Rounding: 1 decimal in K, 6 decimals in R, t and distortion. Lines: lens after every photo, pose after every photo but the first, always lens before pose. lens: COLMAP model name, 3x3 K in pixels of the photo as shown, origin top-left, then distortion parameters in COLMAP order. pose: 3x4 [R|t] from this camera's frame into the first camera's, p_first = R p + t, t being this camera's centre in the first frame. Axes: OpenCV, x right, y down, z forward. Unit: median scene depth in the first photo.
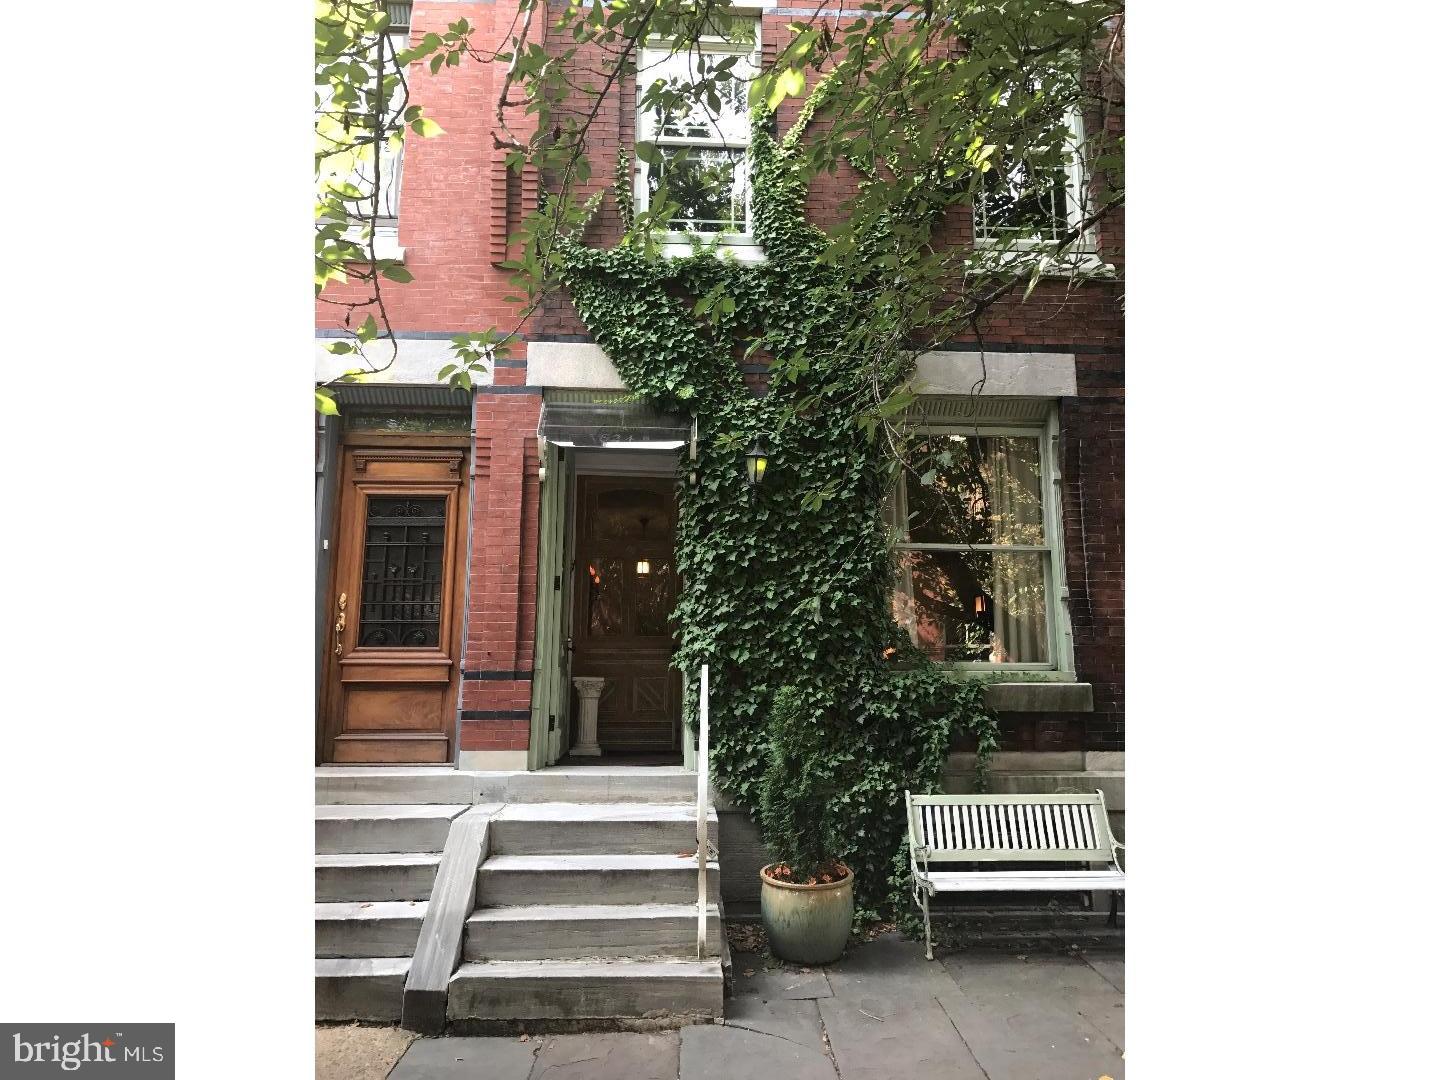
lens RADIAL K [[1175.0, 0, 759.6], [0, 1175.0, 474.5], [0, 0, 1]] dist [0.131291, -0.475567]
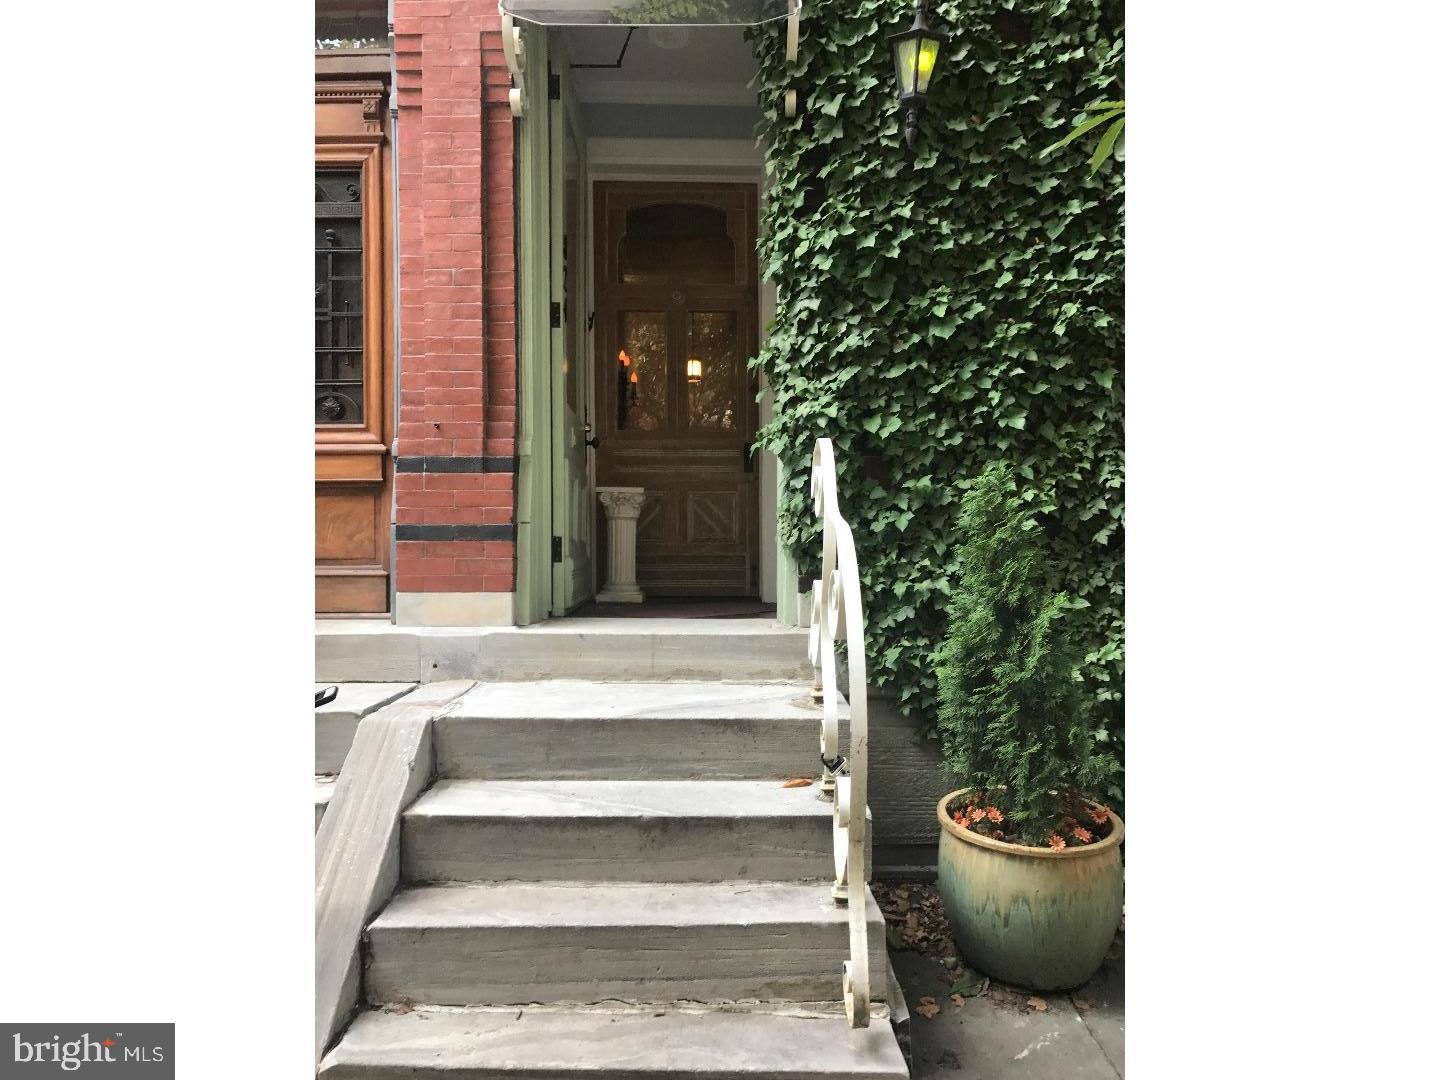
lens RADIAL K [[1167.7, 0, 720.0], [0, 1167.7, 540.0], [0, 0, 1]] dist [0.007550, -0.008263]
pose [[0.997310, -0.004795, -0.073147, -0.052397], [0.017587, 0.984364, 0.175266, 0.109190], [0.071163, -0.176081, 0.981800, 0.449452]]
